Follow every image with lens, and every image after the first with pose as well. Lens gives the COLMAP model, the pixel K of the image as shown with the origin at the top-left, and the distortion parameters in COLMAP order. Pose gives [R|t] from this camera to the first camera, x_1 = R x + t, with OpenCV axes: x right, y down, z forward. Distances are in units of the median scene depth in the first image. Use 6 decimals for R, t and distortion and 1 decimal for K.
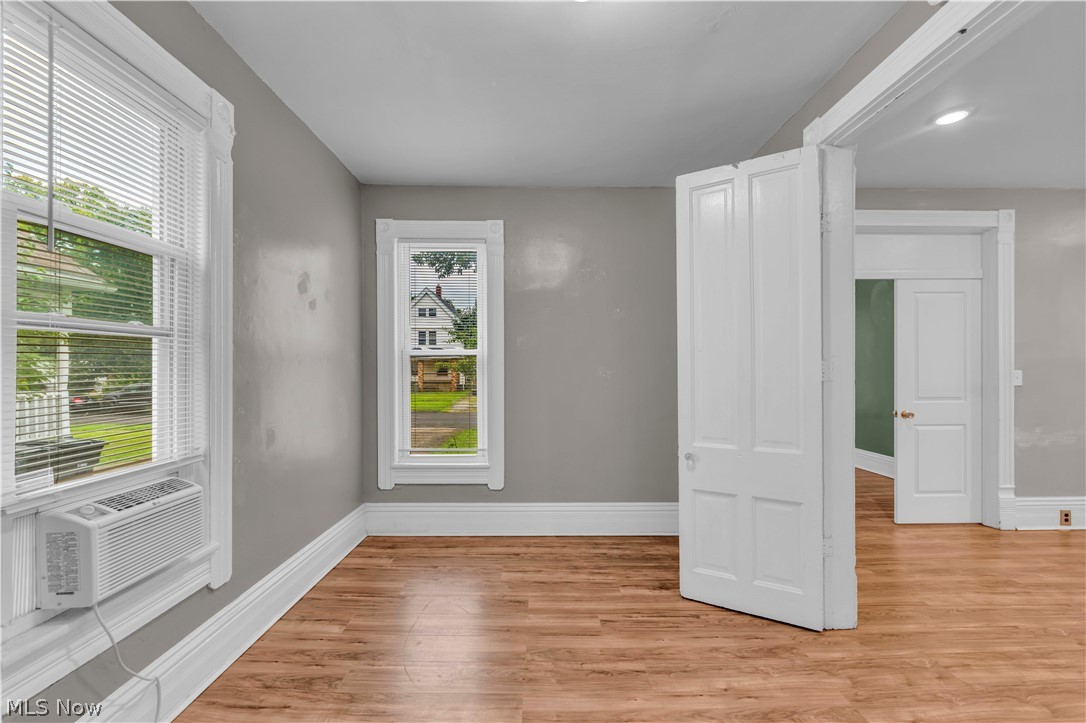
lens RADIAL K [[444.4, 0, 548.3], [0, 444.4, 363.6], [0, 0, 1]] dist [-0.000326, -0.000202]
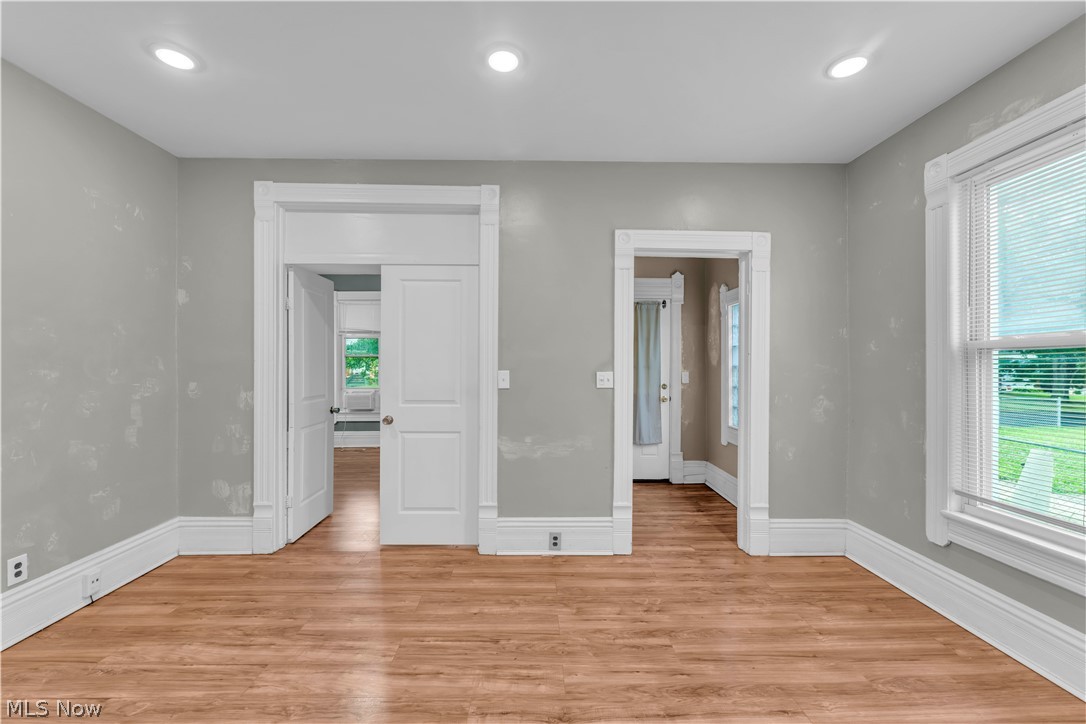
lens RADIAL K [[437.0, 0, 543.0], [0, 437.0, 362.0], [0, 0, 1]] dist [-0.002801, -0.000036]
pose [[0.999836, 0.011336, 0.014119, 1.124947], [-0.011234, 0.999911, -0.007231, 0.004019], [-0.014200, 0.007072, 0.999874, 0.146077]]
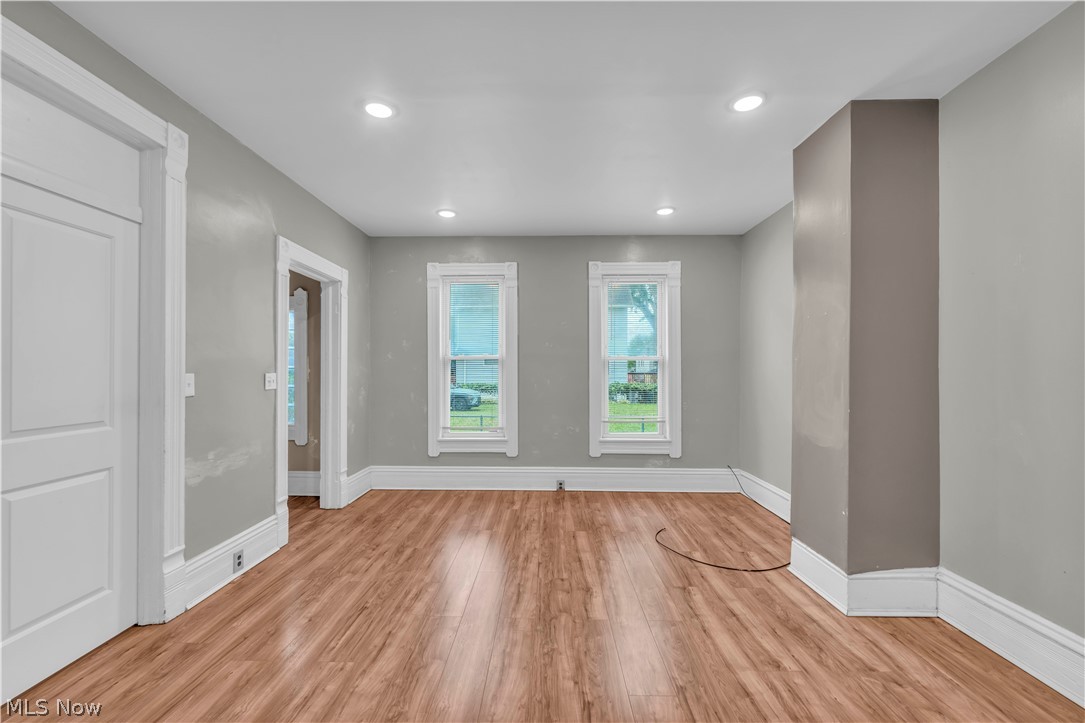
lens RADIAL K [[438.8, 0, 526.6], [0, 438.8, 368.8], [0, 0, 1]] dist [-0.001130, 0.000046]
pose [[0.054392, 0.008046, 0.998487, 0.415871], [-0.002302, 0.999966, -0.007933, 0.012366], [-0.998517, -0.001867, 0.054408, 0.449379]]
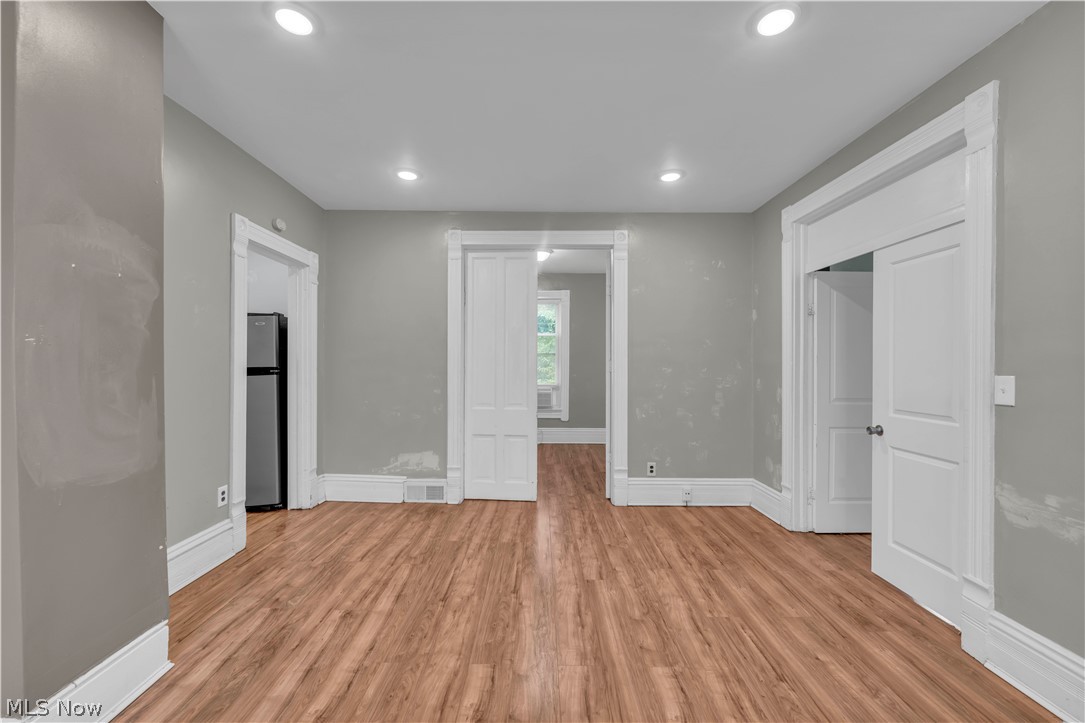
lens RADIAL K [[443.5, 0, 543.4], [0, 443.5, 362.9], [0, 0, 1]] dist [-0.000528, -0.000056]
pose [[0.003790, 0.006747, -0.999970, 1.591141], [-0.009552, 0.999932, 0.006710, 0.001721], [0.999947, 0.009527, 0.003855, 0.447711]]
